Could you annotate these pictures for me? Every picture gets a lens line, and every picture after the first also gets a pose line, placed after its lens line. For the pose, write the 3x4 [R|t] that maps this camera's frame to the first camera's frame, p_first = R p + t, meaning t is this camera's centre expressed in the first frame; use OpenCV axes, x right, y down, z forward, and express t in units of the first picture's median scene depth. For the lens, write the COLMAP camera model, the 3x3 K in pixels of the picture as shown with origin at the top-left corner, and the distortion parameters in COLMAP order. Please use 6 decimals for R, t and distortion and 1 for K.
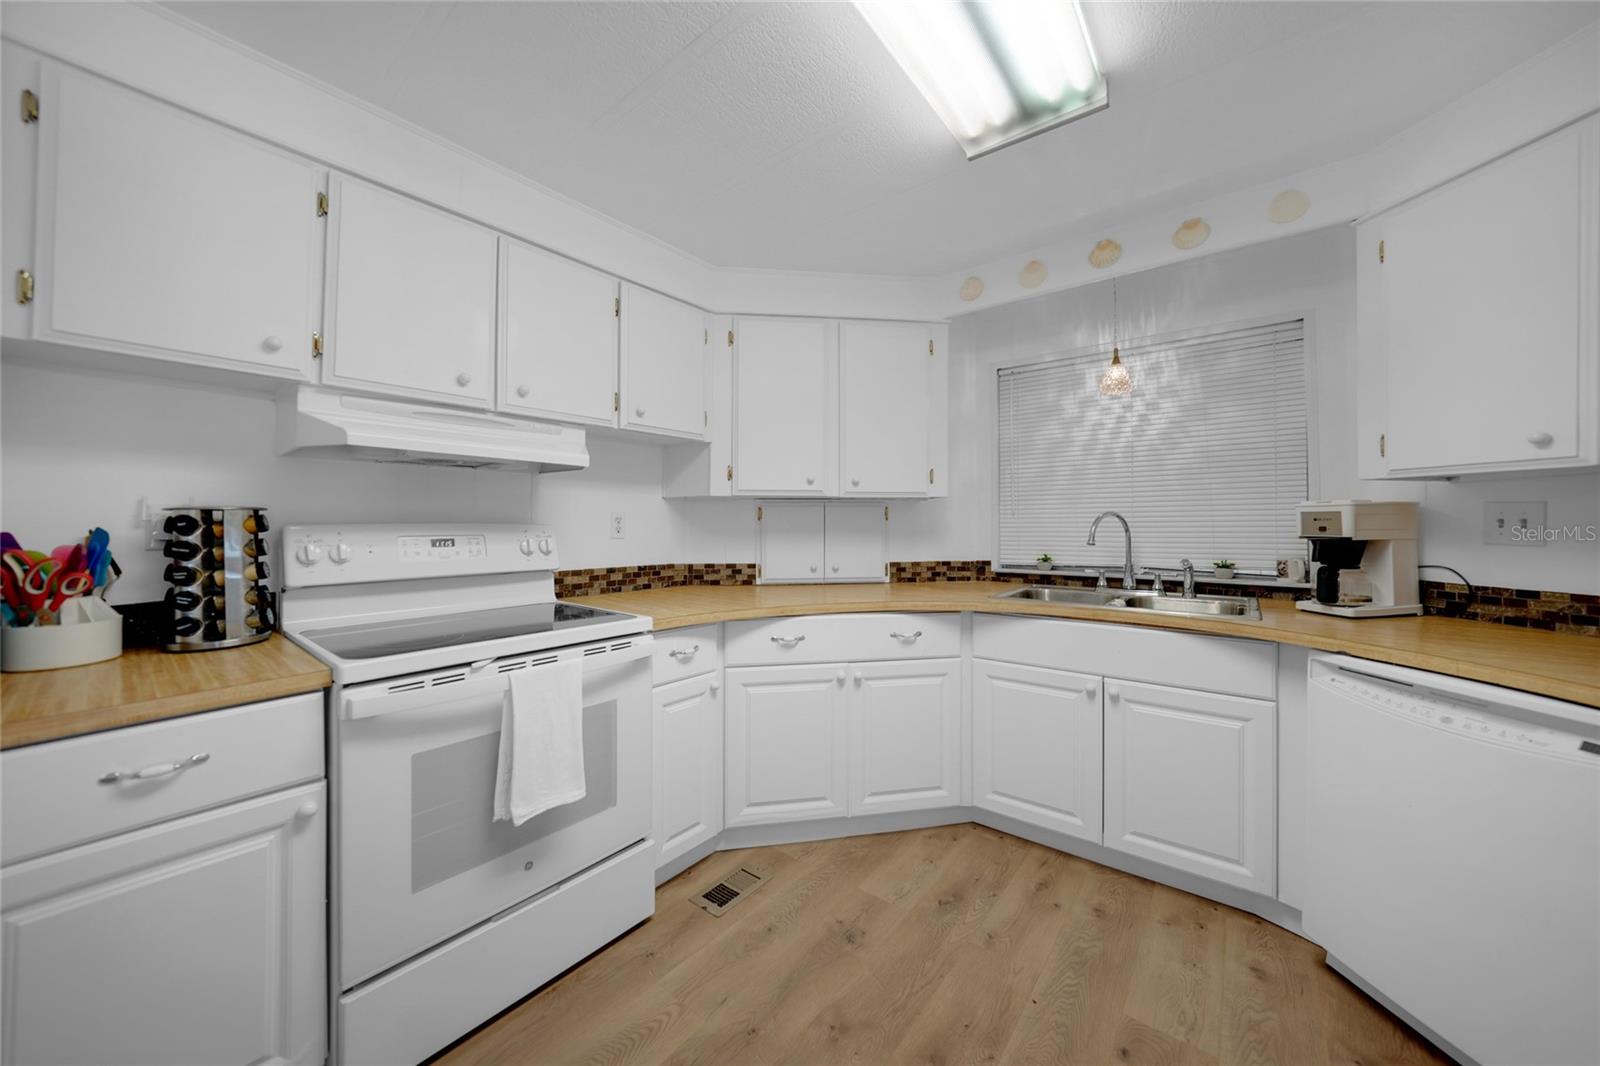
lens RADIAL K [[557.5, 0, 793.9], [0, 557.5, 515.0], [0, 0, 1]] dist [-0.027638, 0.003519]
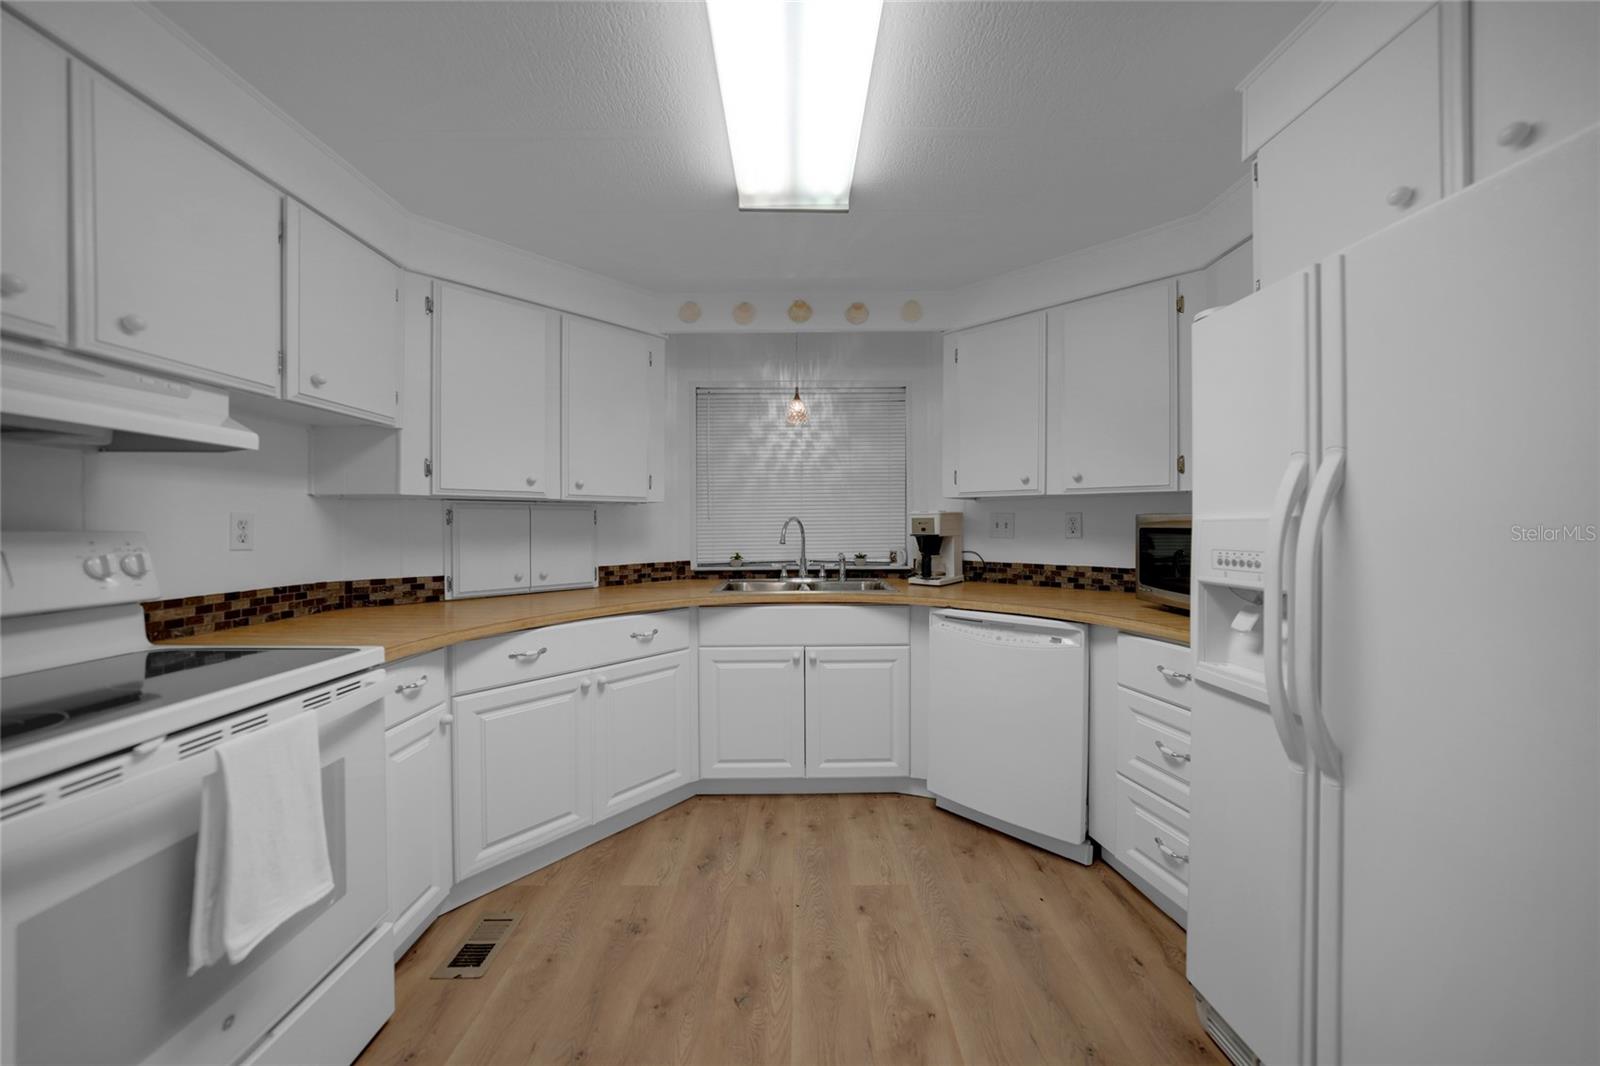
lens RADIAL K [[557.5, 0, 801.3], [0, 557.5, 527.9], [0, 0, 1]] dist [-0.027638, 0.003519]
pose [[0.770581, -0.005784, 0.637316, -0.238418], [-0.004711, 0.999880, 0.014770, -0.000051], [-0.637325, -0.014383, 0.770461, 0.014534]]
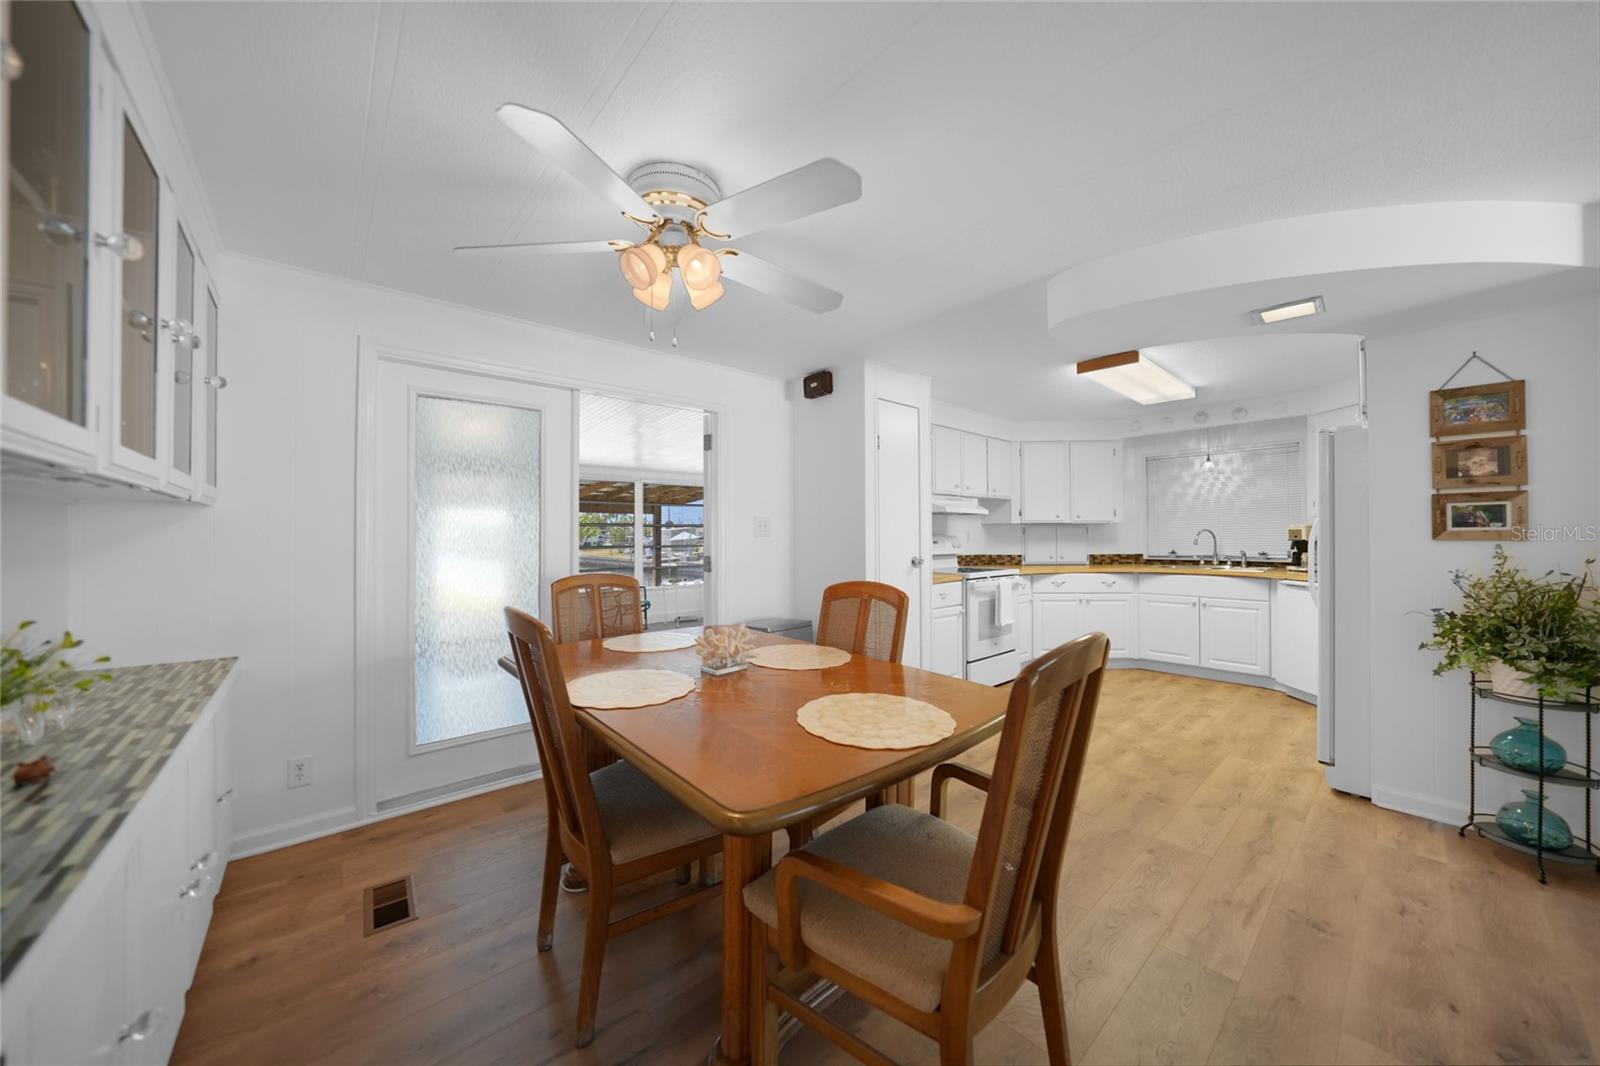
lens RADIAL K [[557.5, 0, 795.5], [0, 557.5, 532.0], [0, 0, 1]] dist [-0.027638, 0.003519]
pose [[0.985421, -0.005579, -0.170042, -0.713548], [0.006702, 0.999959, 0.006027, -0.020978], [0.170001, -0.007079, 0.985418, -1.541621]]
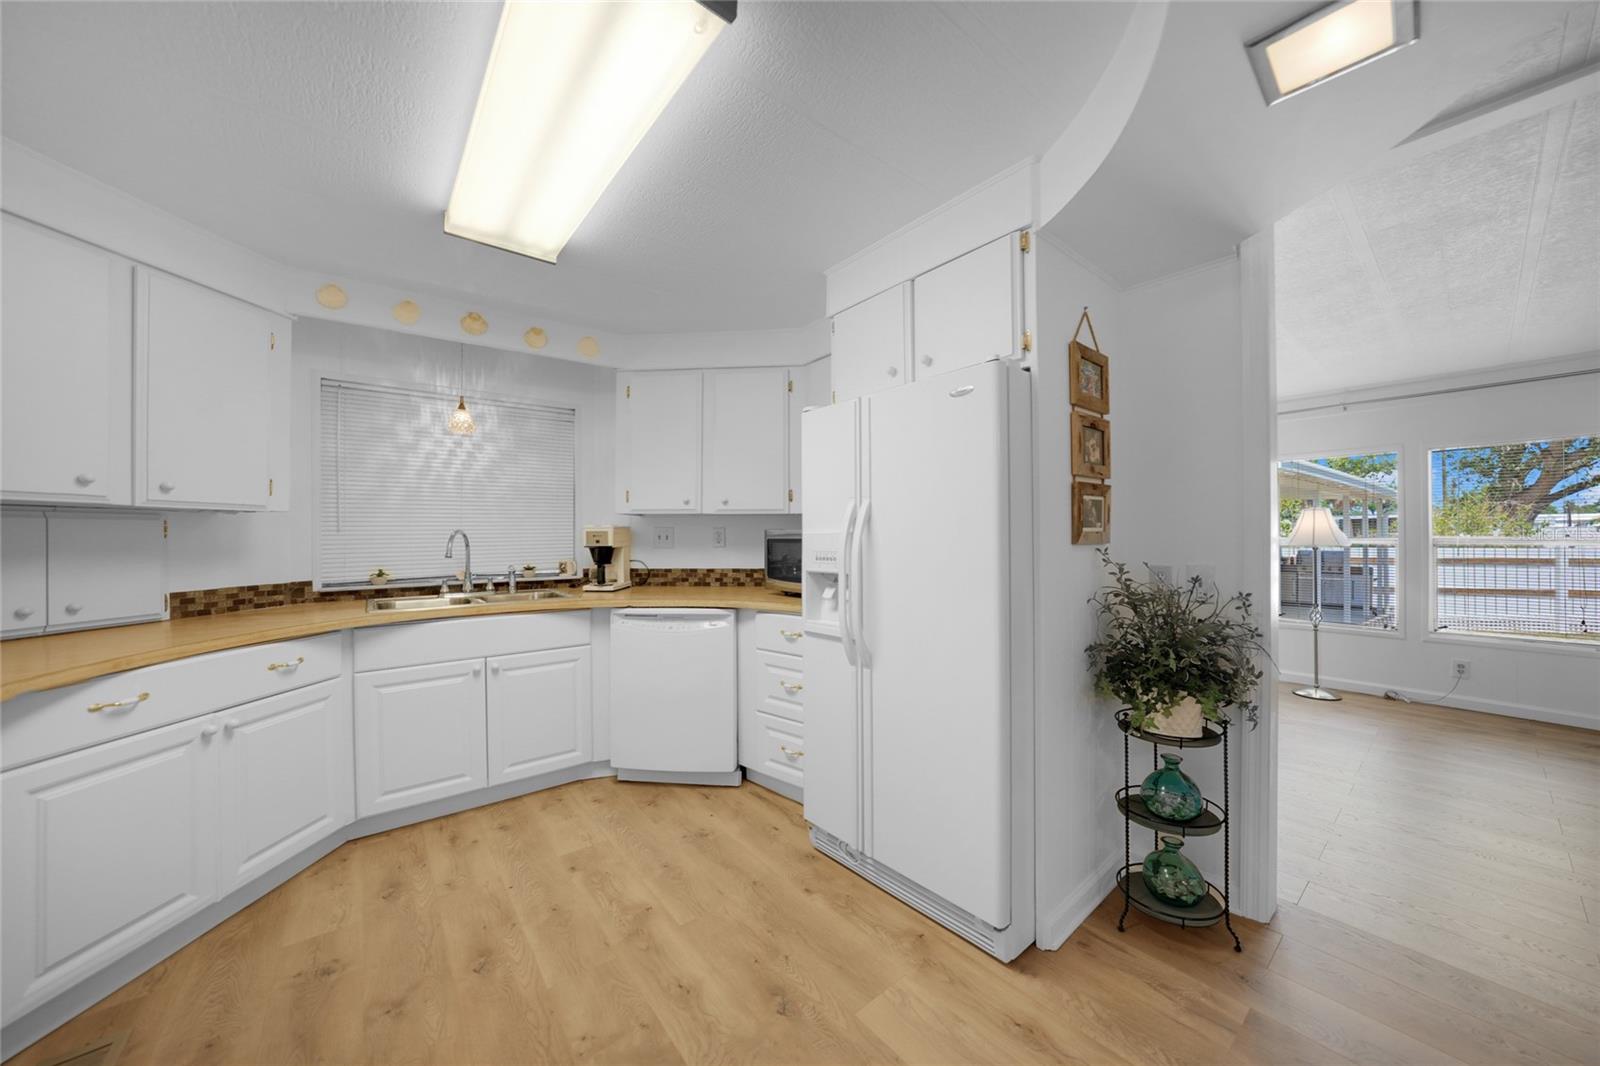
lens RADIAL K [[557.5, 0, 818.3], [0, 557.5, 536.6], [0, 0, 1]] dist [-0.027638, 0.003519]
pose [[0.198269, -0.002057, 0.980145, -0.500908], [-0.005959, 0.999977, 0.003304, -0.000025], [-0.980129, -0.006495, 0.198253, -0.020075]]
